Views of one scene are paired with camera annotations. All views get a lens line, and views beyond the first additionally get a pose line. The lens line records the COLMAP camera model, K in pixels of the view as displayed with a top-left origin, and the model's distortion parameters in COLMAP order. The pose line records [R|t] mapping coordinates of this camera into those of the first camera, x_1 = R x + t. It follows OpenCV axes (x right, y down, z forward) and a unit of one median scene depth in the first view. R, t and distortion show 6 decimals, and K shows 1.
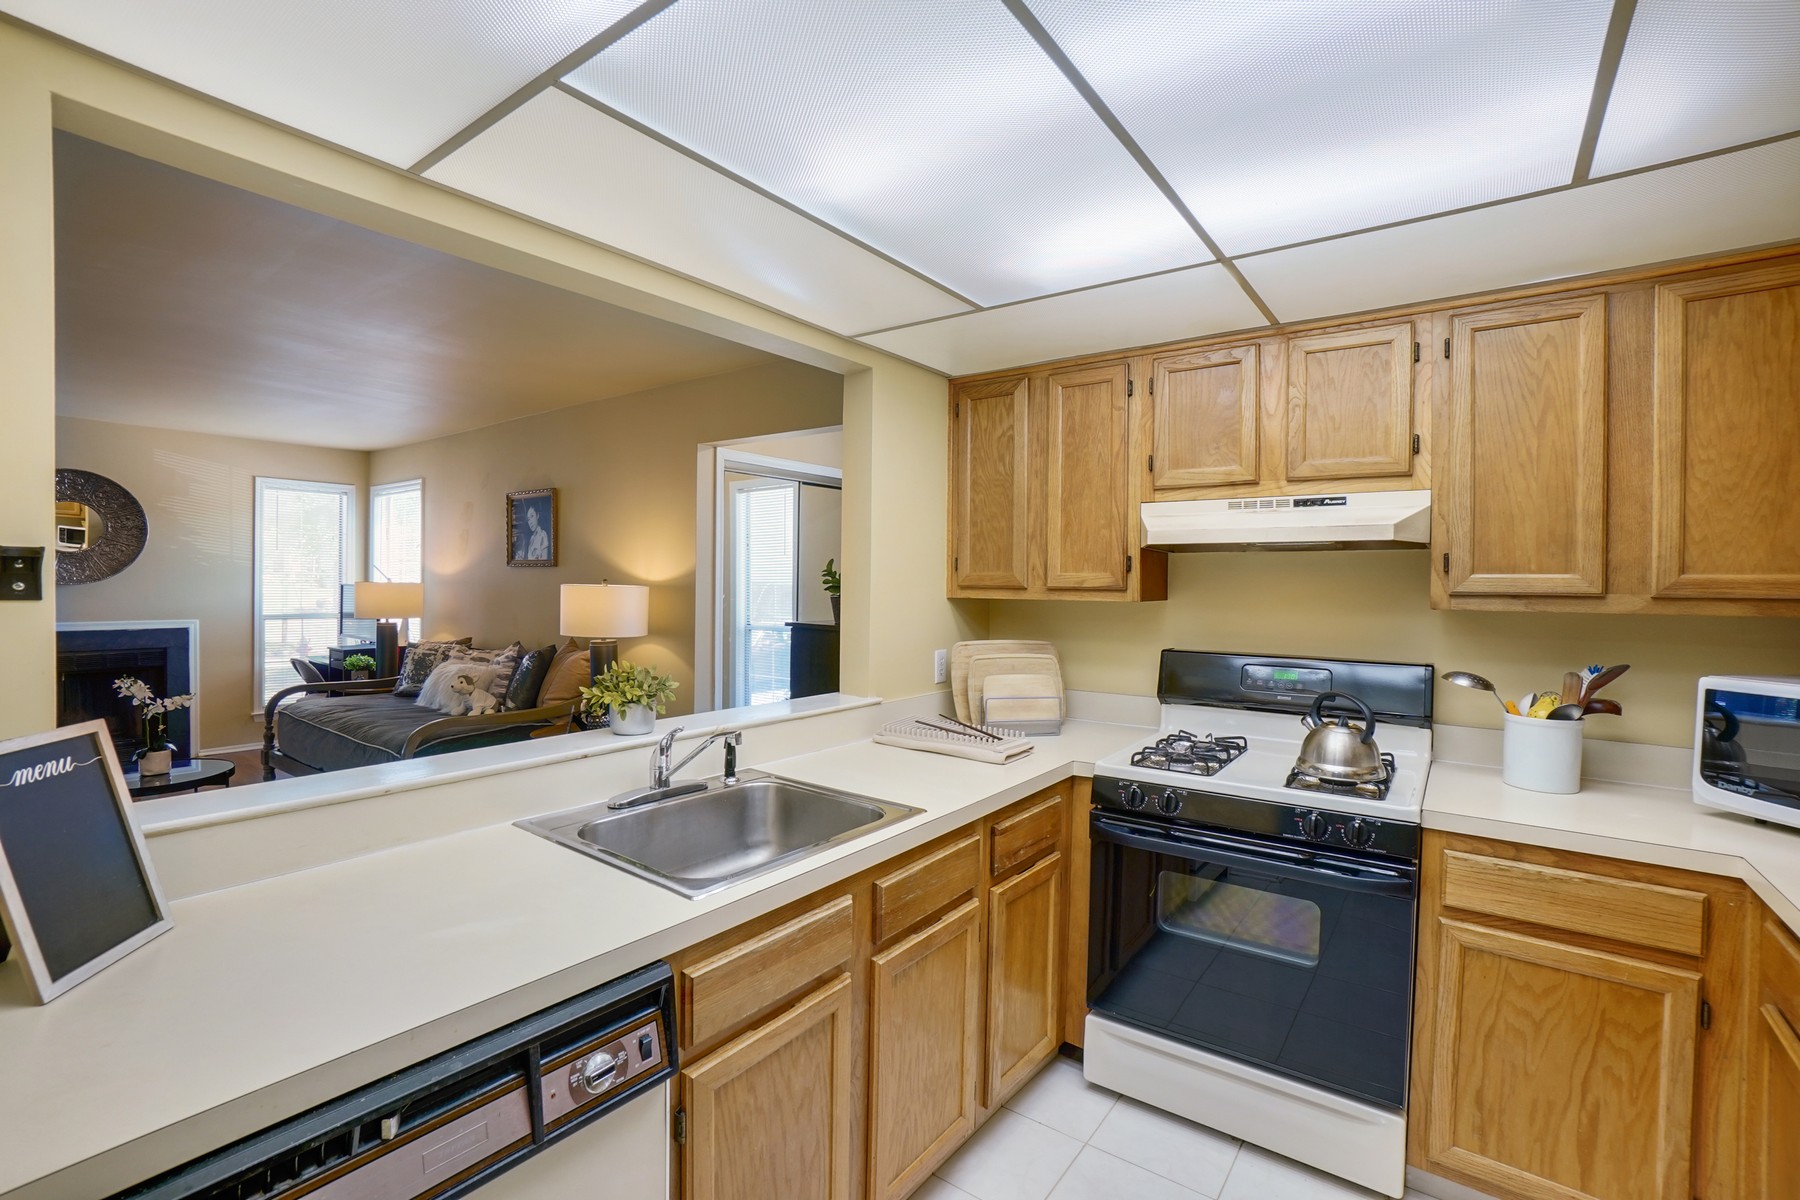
lens RADIAL K [[801.1, 0, 890.3], [0, 801.1, 591.7], [0, 0, 1]] dist [-0.057566, 0.017791]
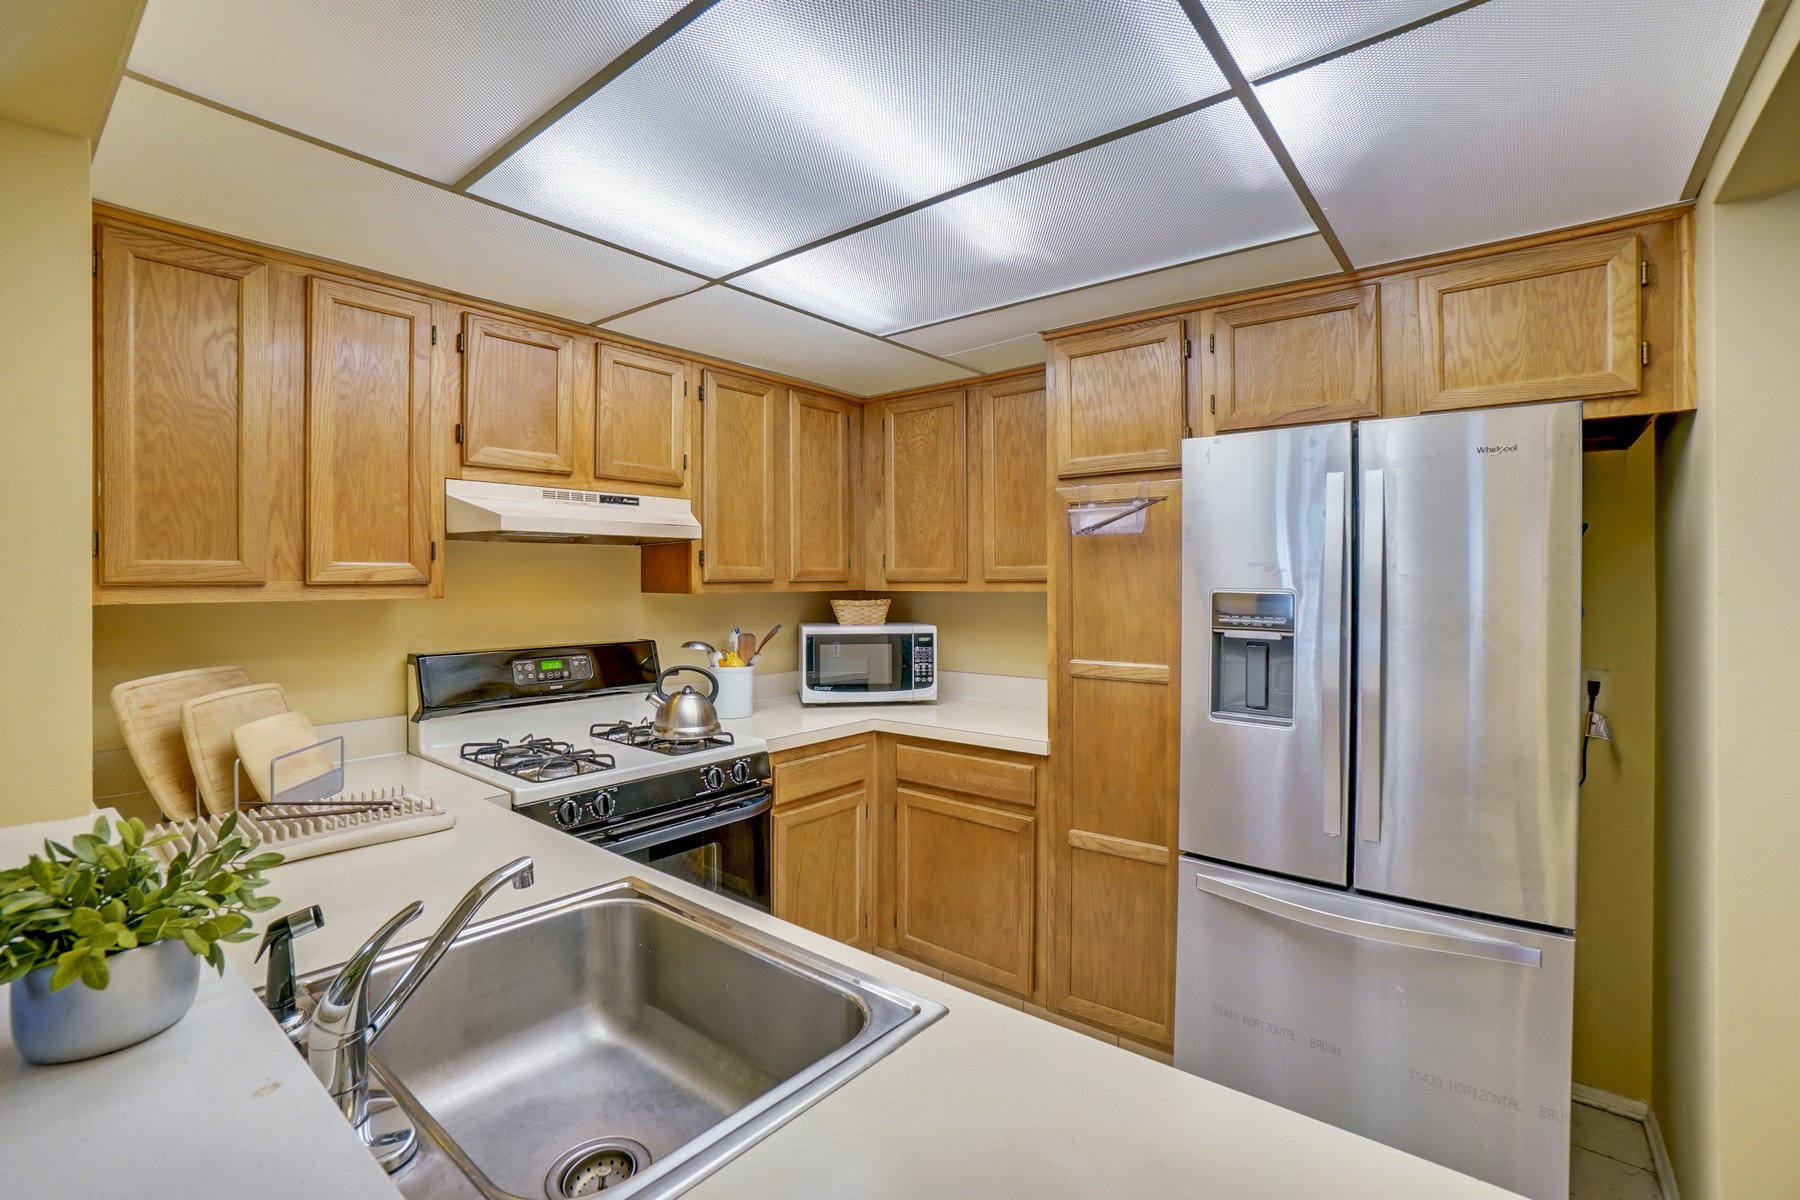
lens RADIAL K [[801.1, 0, 891.1], [0, 801.1, 572.9], [0, 0, 1]] dist [-0.057566, 0.017791]
pose [[0.038908, -0.004649, 0.999232, -0.452270], [0.016508, 0.999856, 0.004009, -0.008522], [-0.999106, 0.016340, 0.038979, 0.474857]]
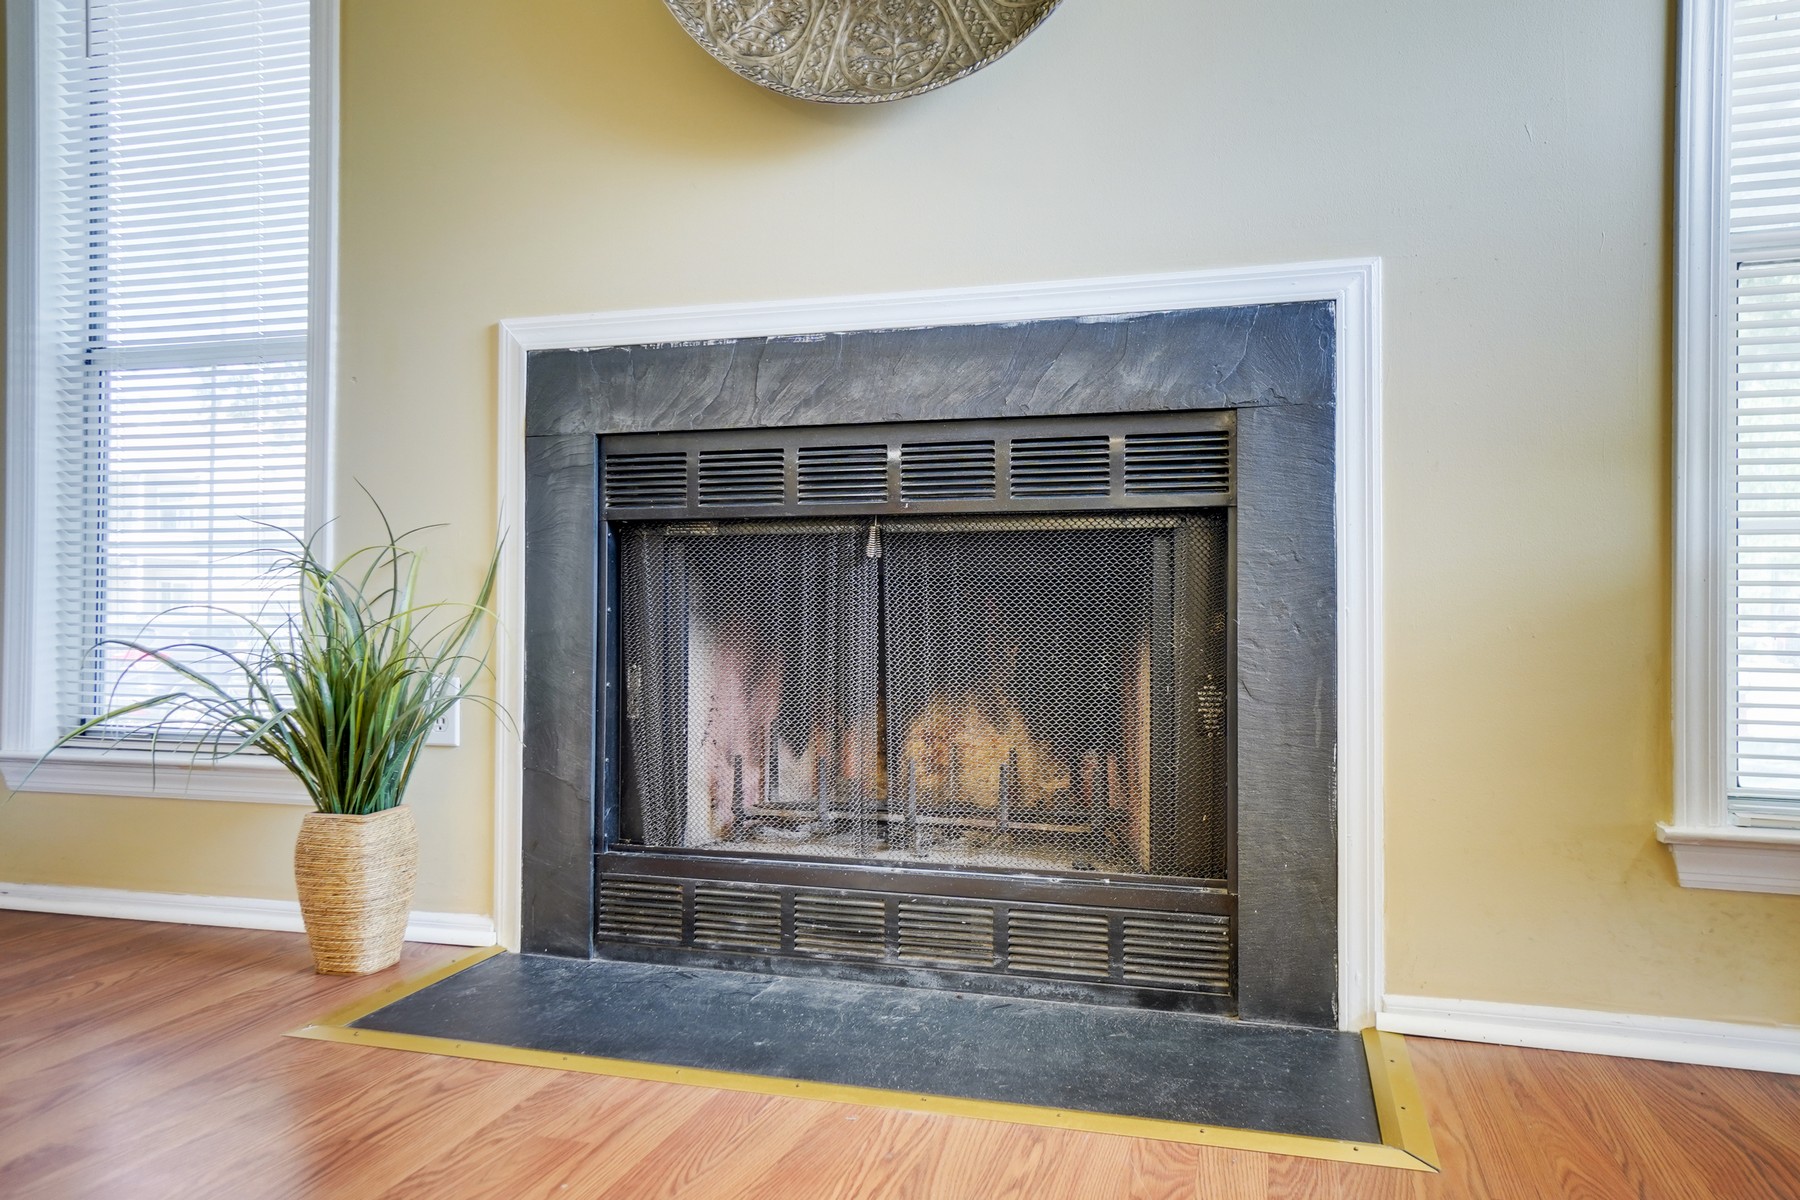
lens RADIAL K [[1292.2, 0, 899.0], [0, 1292.2, 595.6], [0, 0, 1]] dist [0.034614, 0.003444]
pose [[0.347792, -0.020399, -0.937350, -1.459214], [-0.011983, 0.999585, -0.026200, 0.274610], [0.937495, 0.020344, 0.347403, 1.771230]]
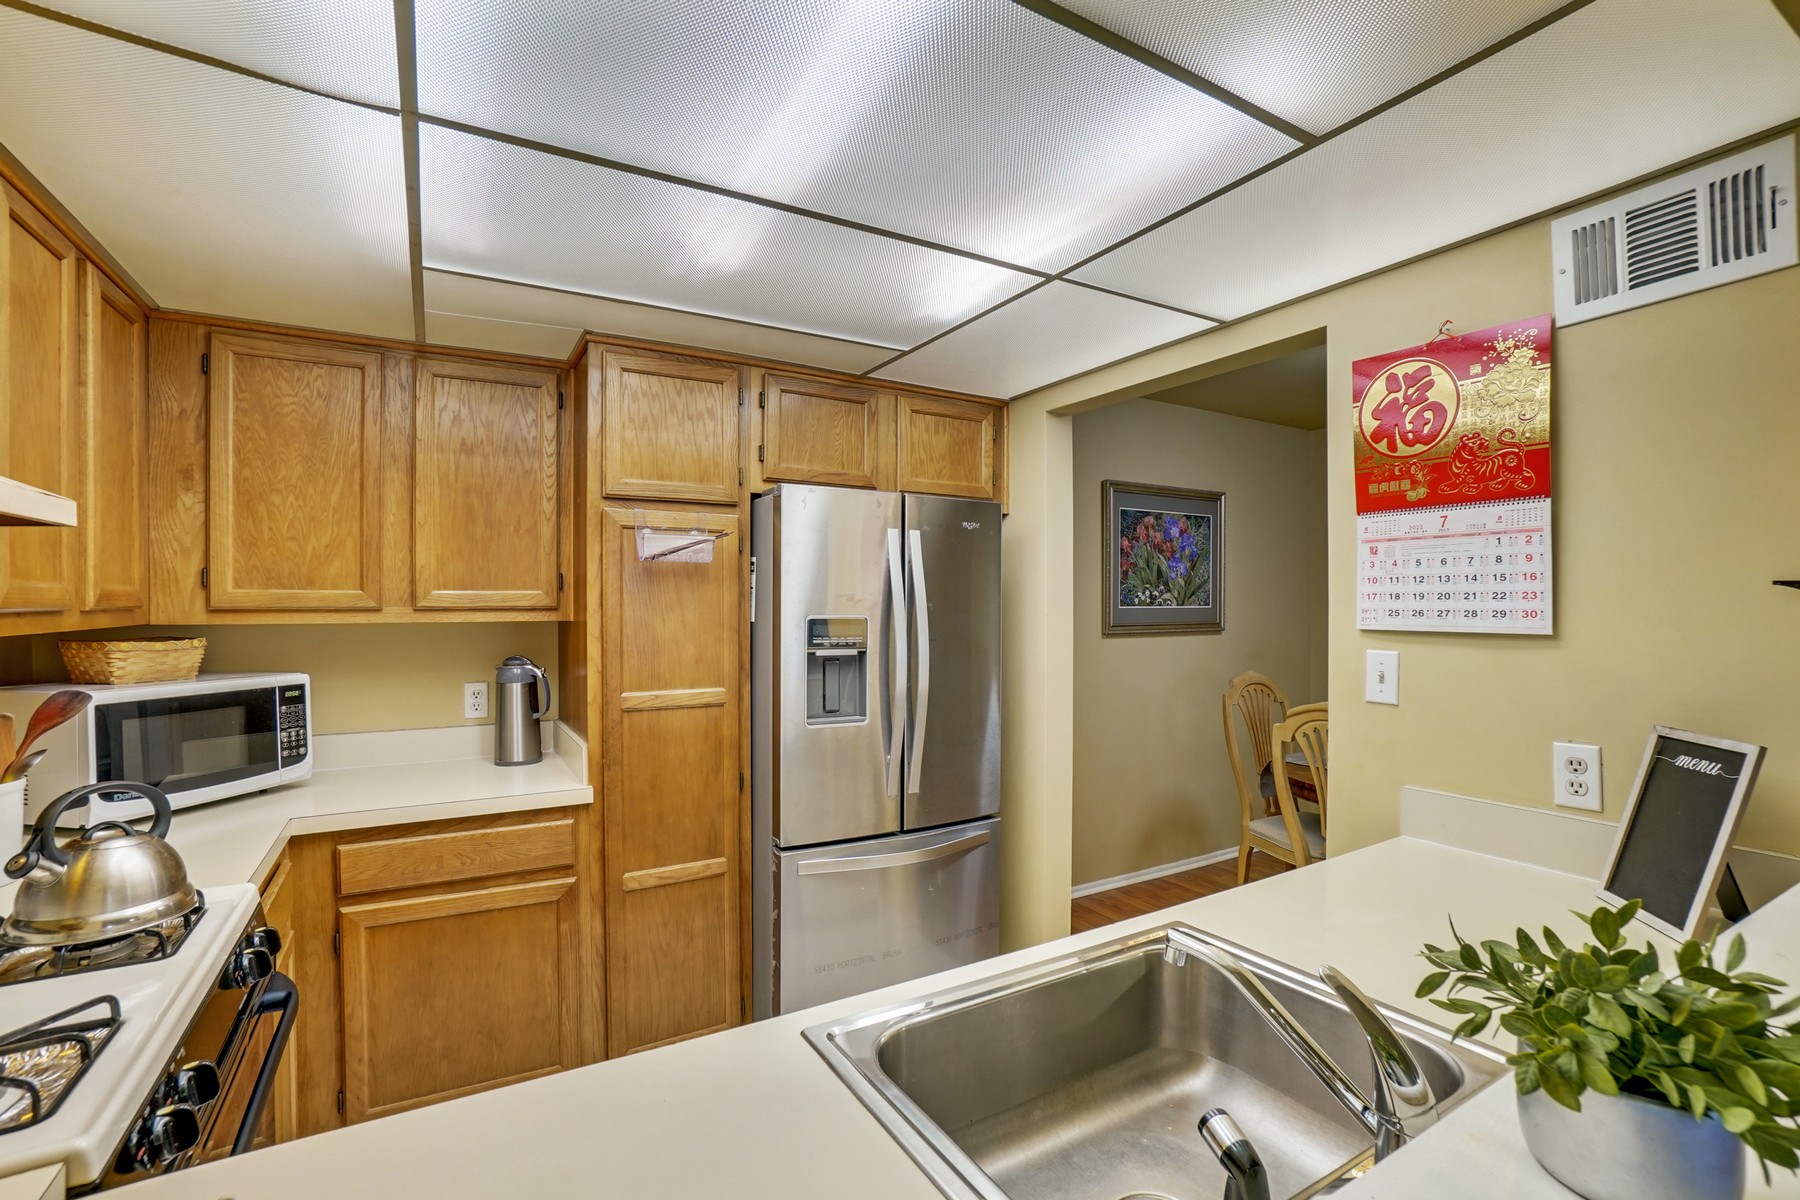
lens RADIAL K [[801.1, 0, 893.1], [0, 801.1, 601.6], [0, 0, 1]] dist [-0.057566, 0.017791]
pose [[-0.920072, -0.012597, 0.391546, -0.151039], [-0.006850, 0.999847, 0.016072, -0.015311], [-0.391689, 0.012106, -0.920018, 0.942540]]
